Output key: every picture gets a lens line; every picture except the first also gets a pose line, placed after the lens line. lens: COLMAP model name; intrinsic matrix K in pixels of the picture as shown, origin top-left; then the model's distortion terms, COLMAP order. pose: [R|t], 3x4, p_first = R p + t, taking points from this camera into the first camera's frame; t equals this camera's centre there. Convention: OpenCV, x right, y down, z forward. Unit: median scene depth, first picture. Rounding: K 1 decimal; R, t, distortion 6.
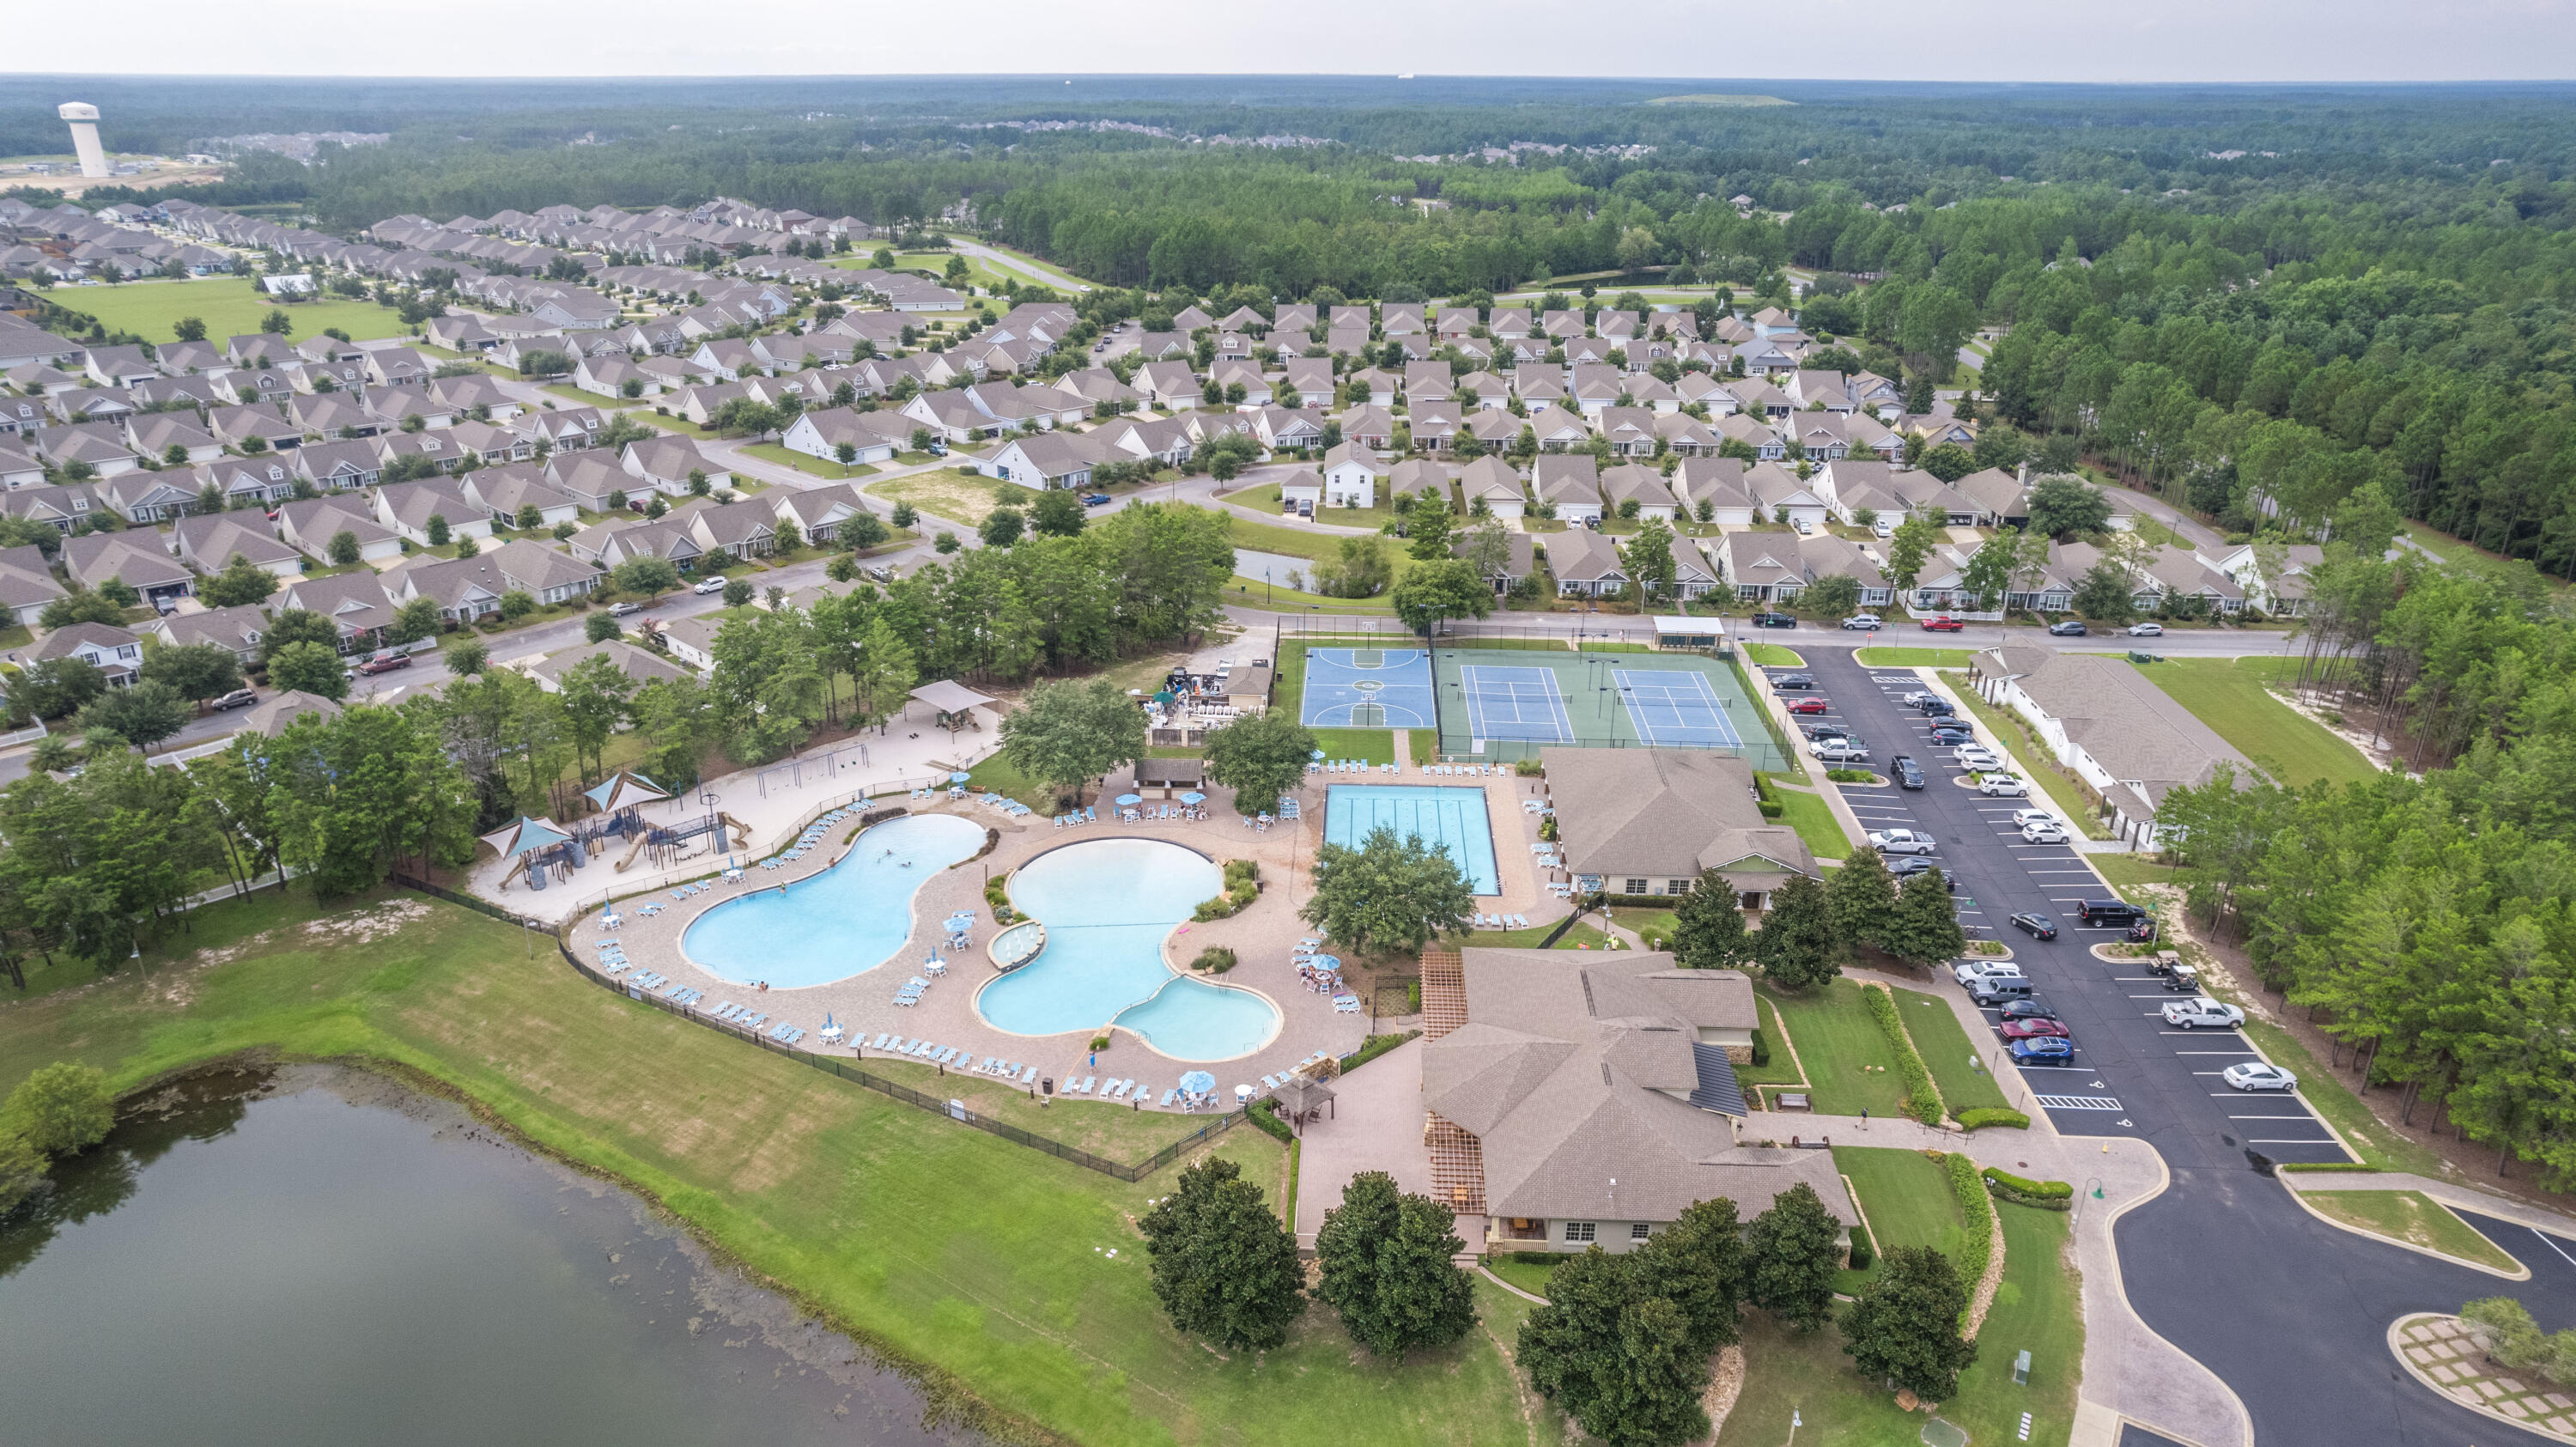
lens RADIAL K [[1649.1, 0, 1288.0], [0, 1649.1, 723.5], [0, 0, 1]] dist [-0.077058, 0.086620]
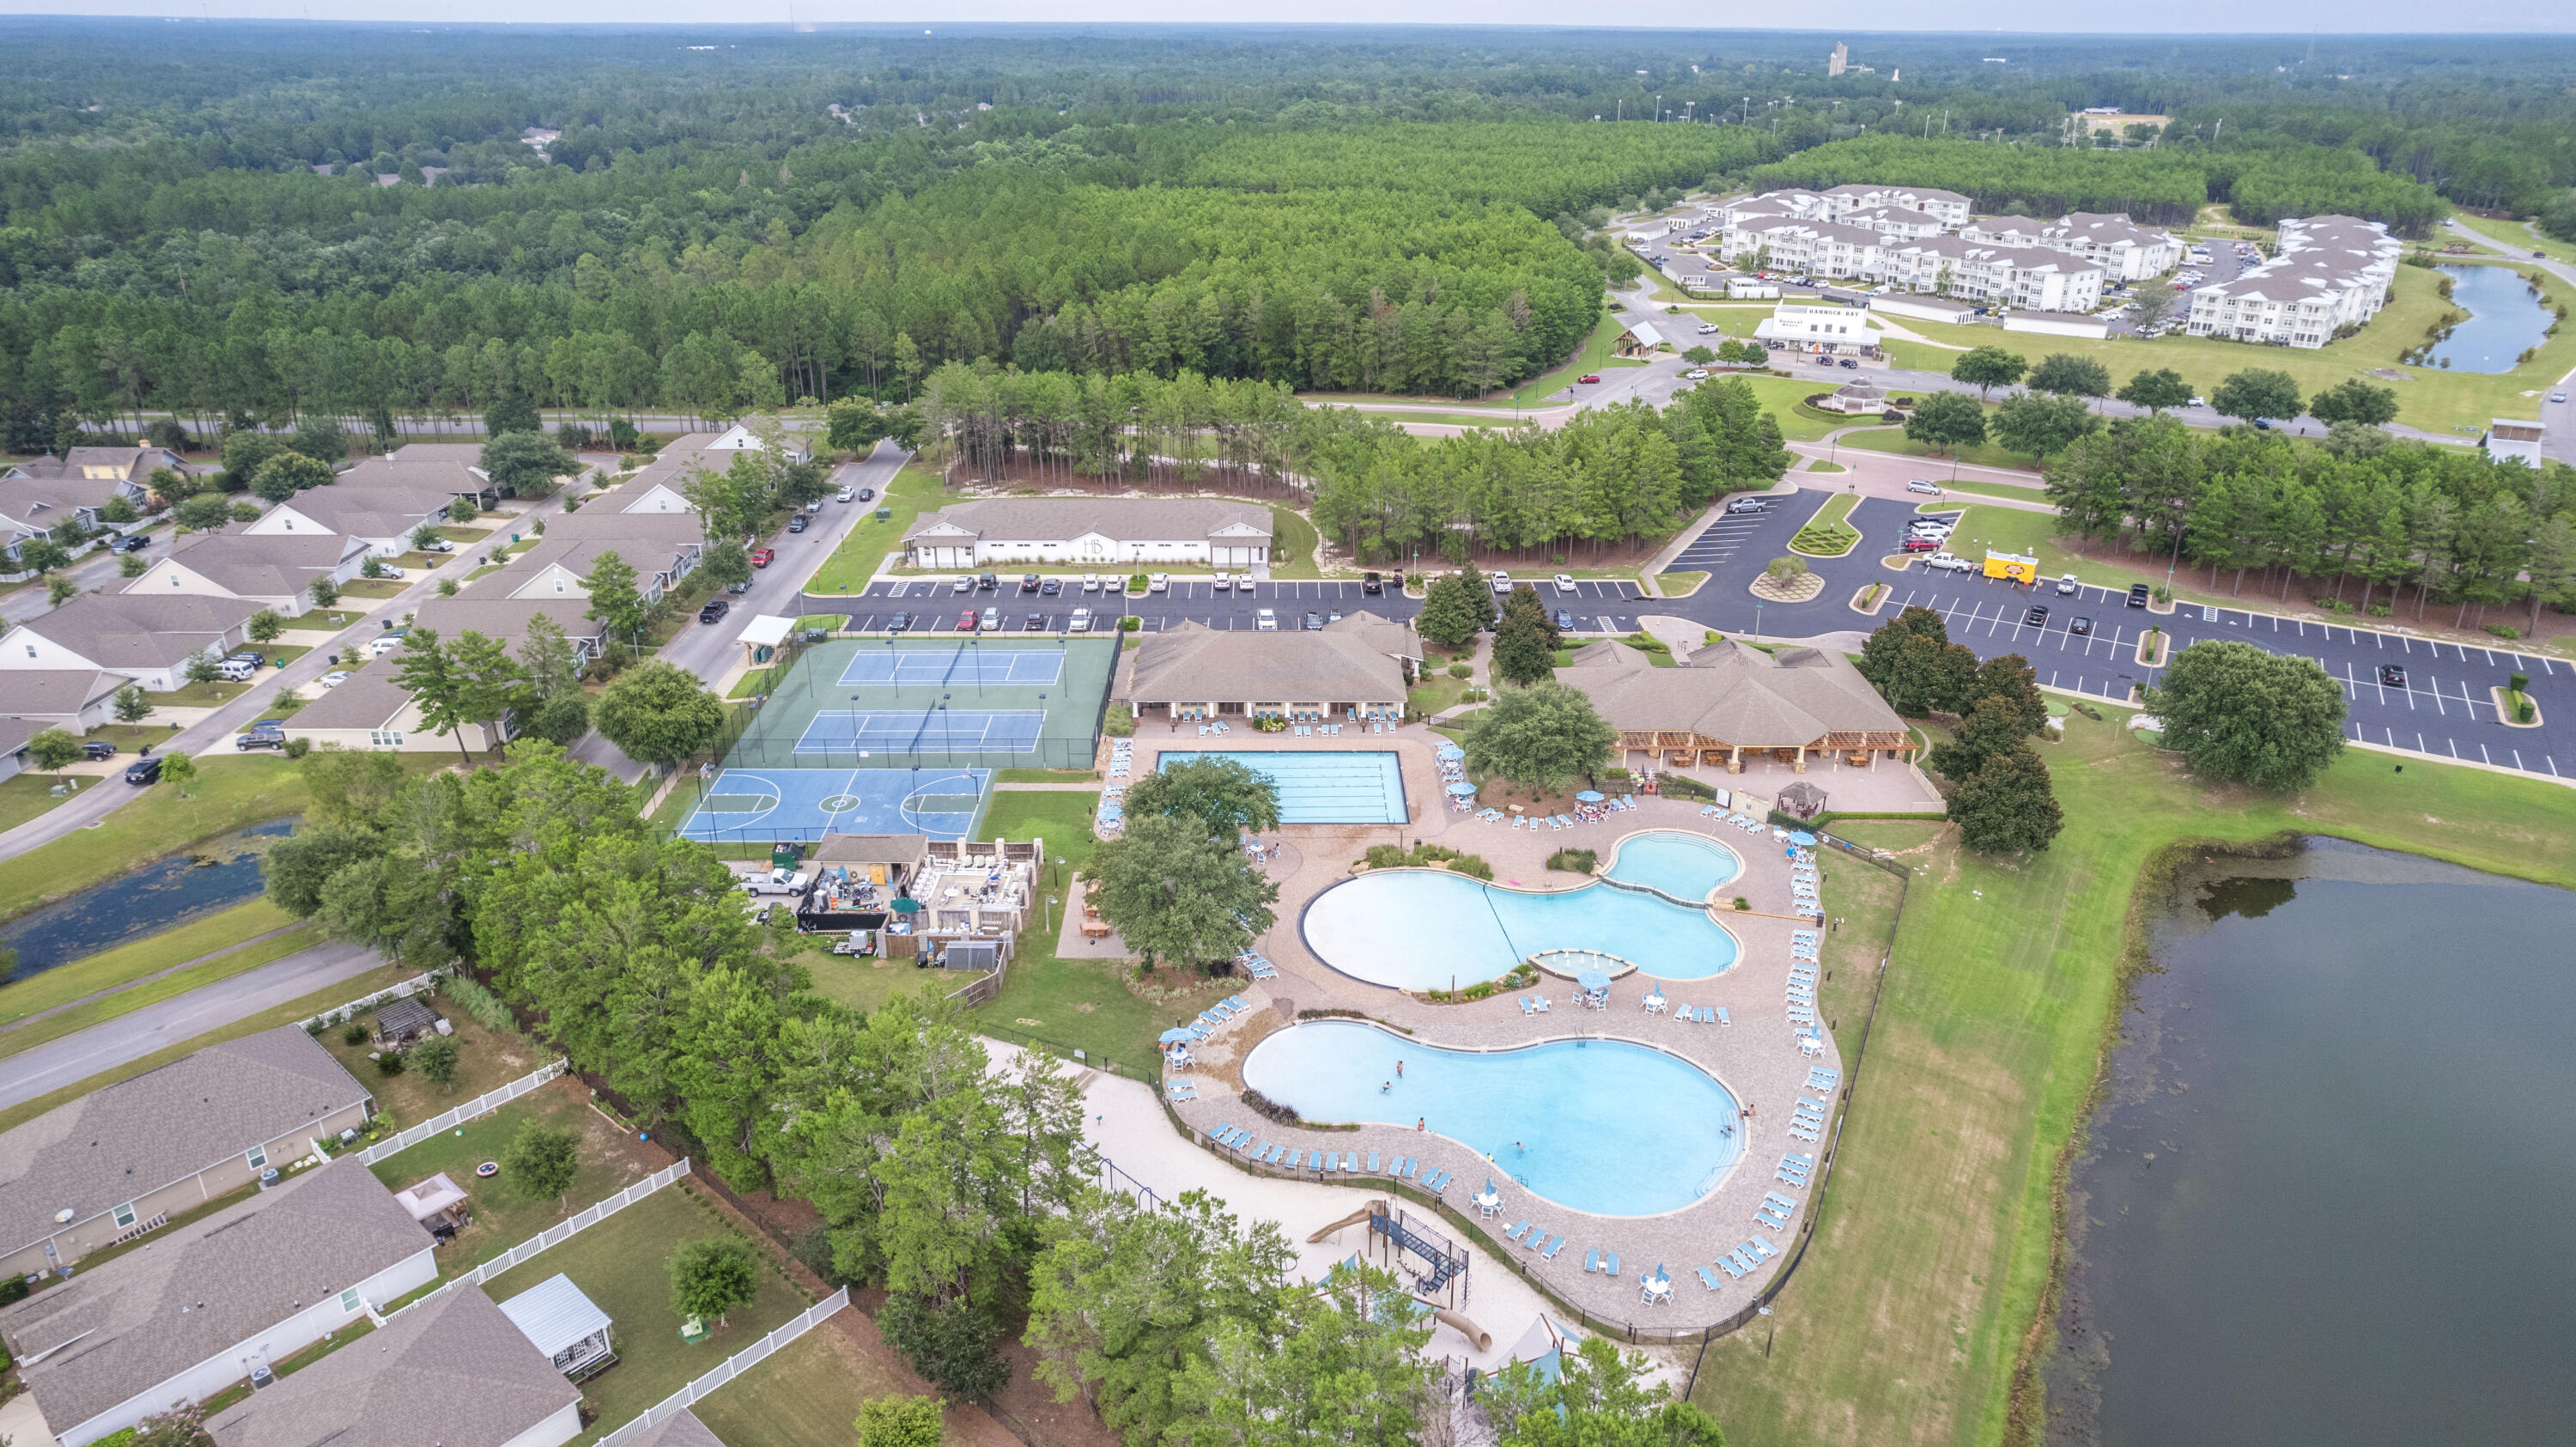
lens RADIAL K [[1649.1, 0, 1288.0], [0, 1649.1, 723.5], [0, 0, 1]] dist [-0.077058, 0.086620]
pose [[-0.054870, -0.399144, 0.915245, -0.736636], [0.366228, 0.844699, 0.390335, -0.313575], [-0.928906, 0.356606, 0.099829, 0.782396]]
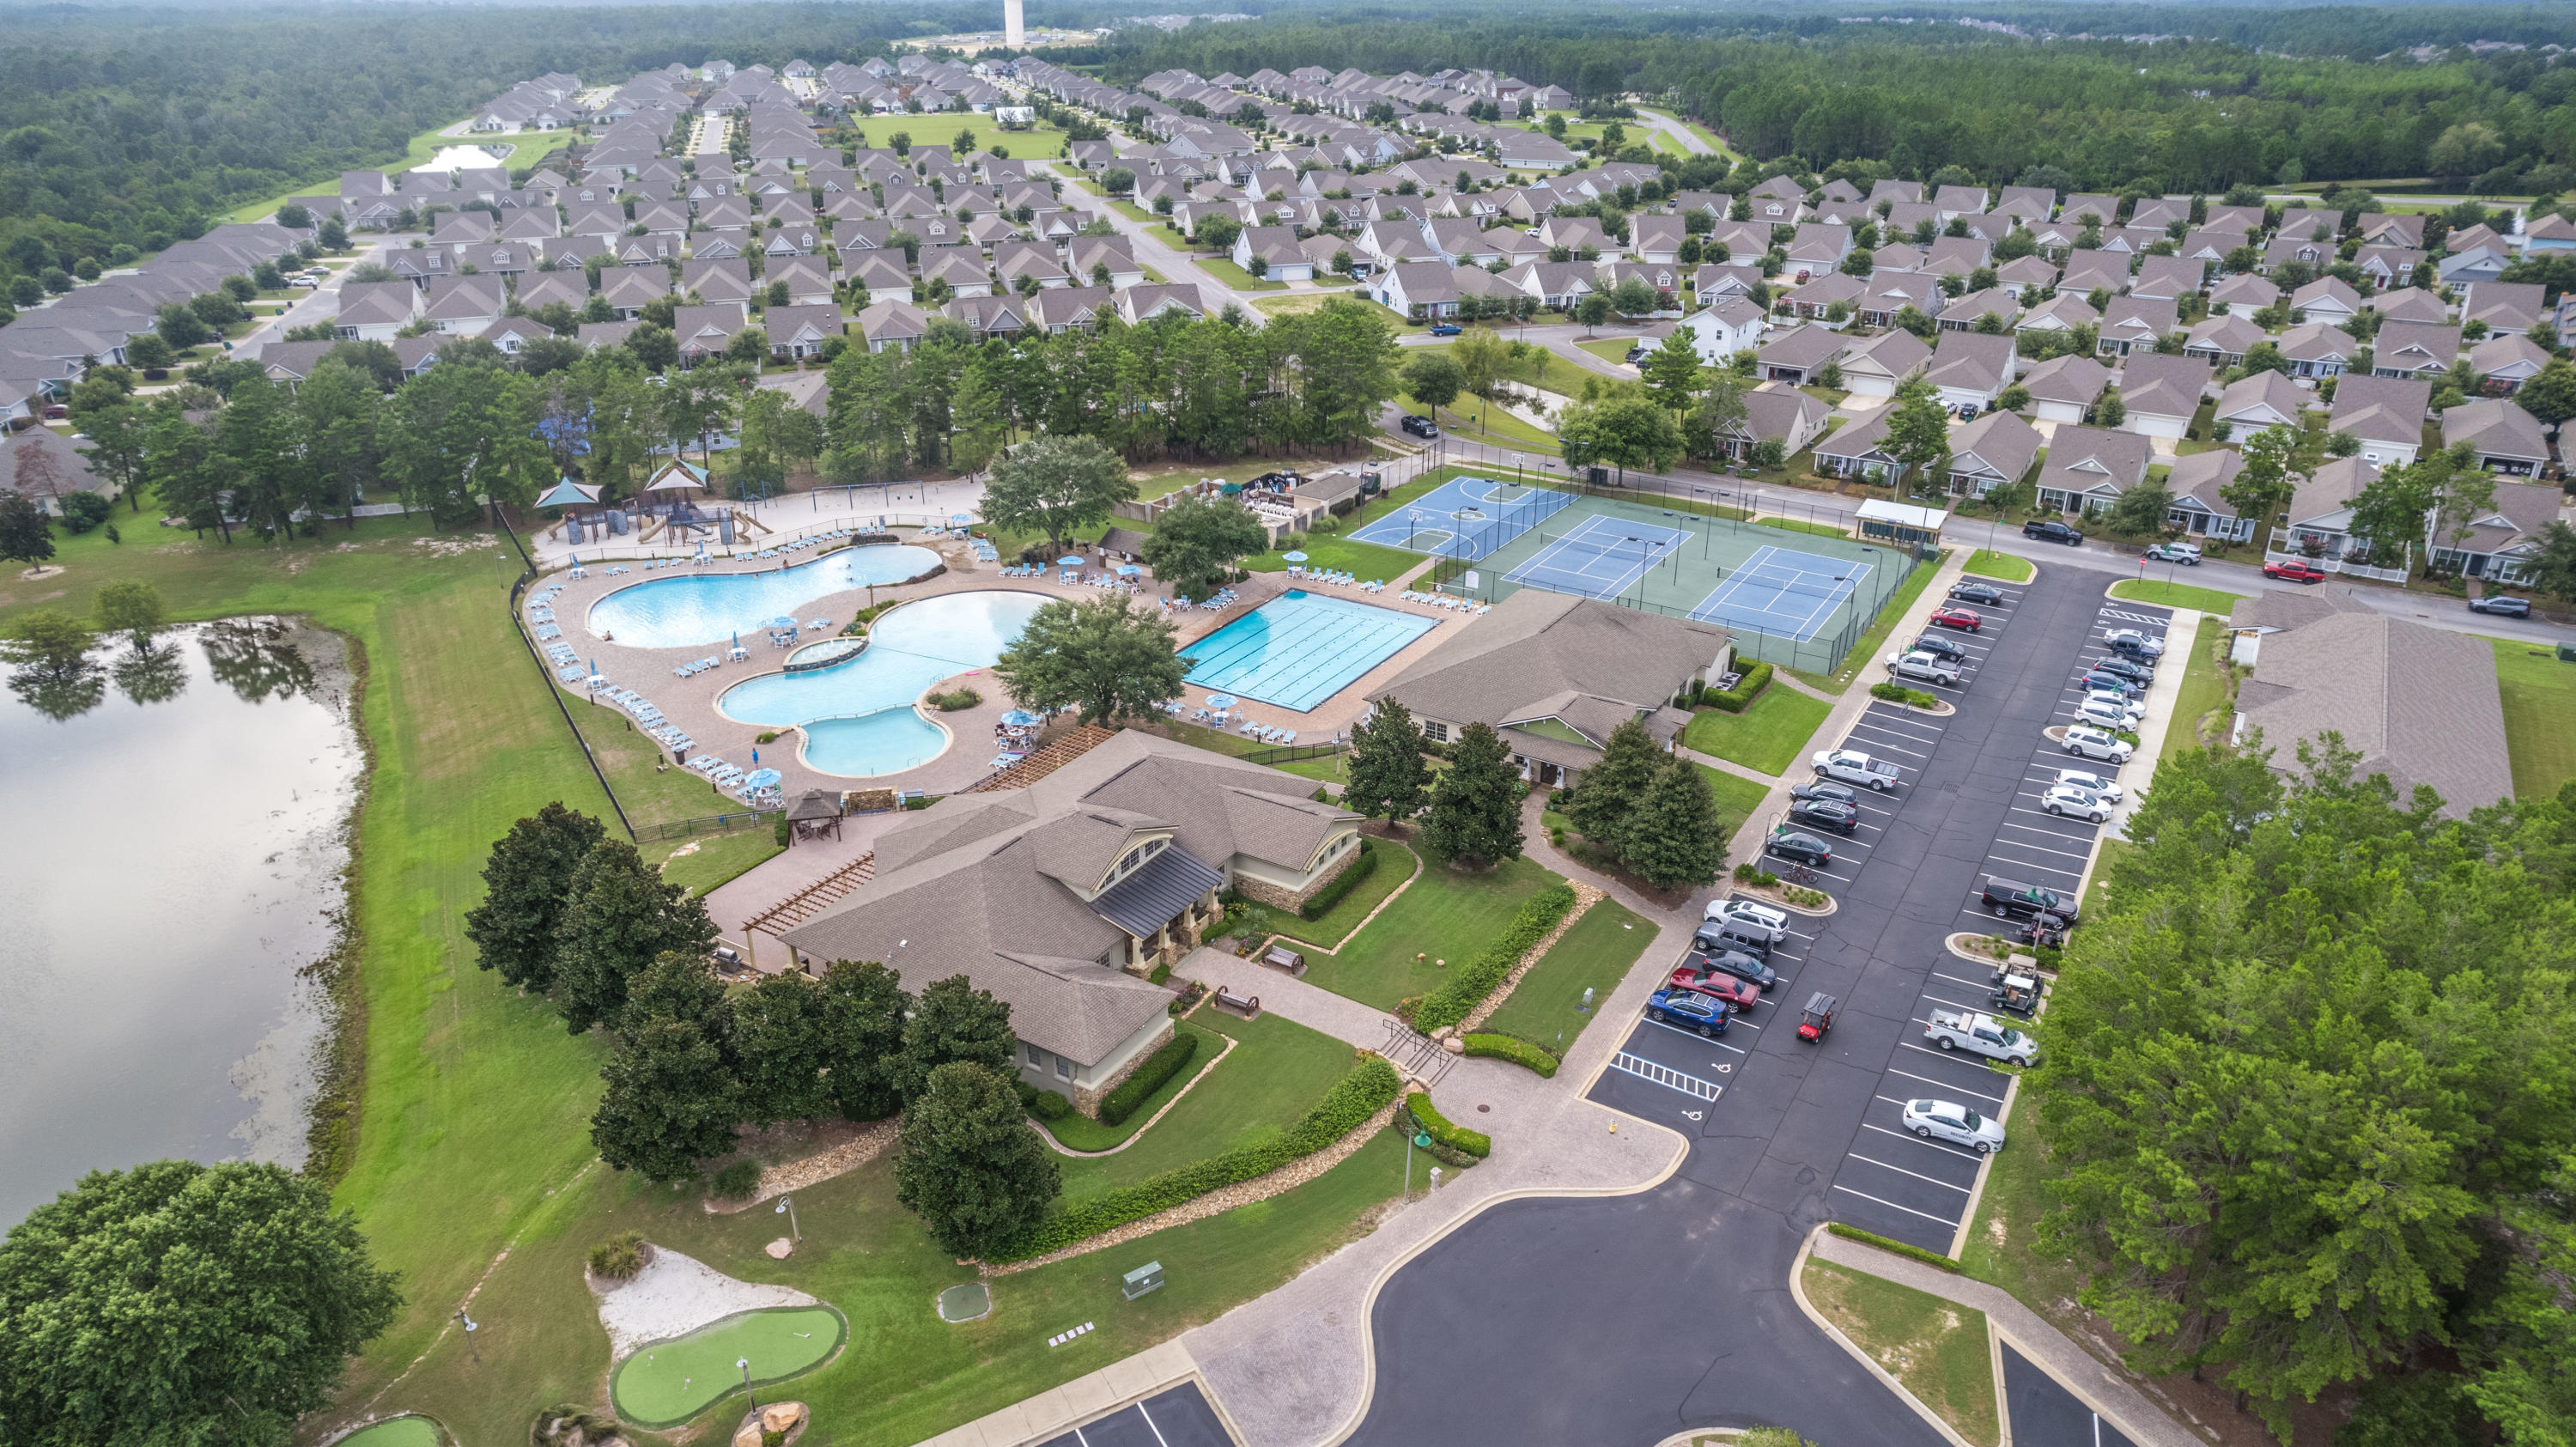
lens RADIAL K [[1649.1, 0, 1288.0], [0, 1649.1, 723.5], [0, 0, 1]] dist [-0.077058, 0.086620]
pose [[0.873672, 0.201074, -0.443020, 0.423634], [-0.178440, 0.979574, 0.092702, 0.024675], [0.452611, -0.001938, 0.891706, 0.170099]]
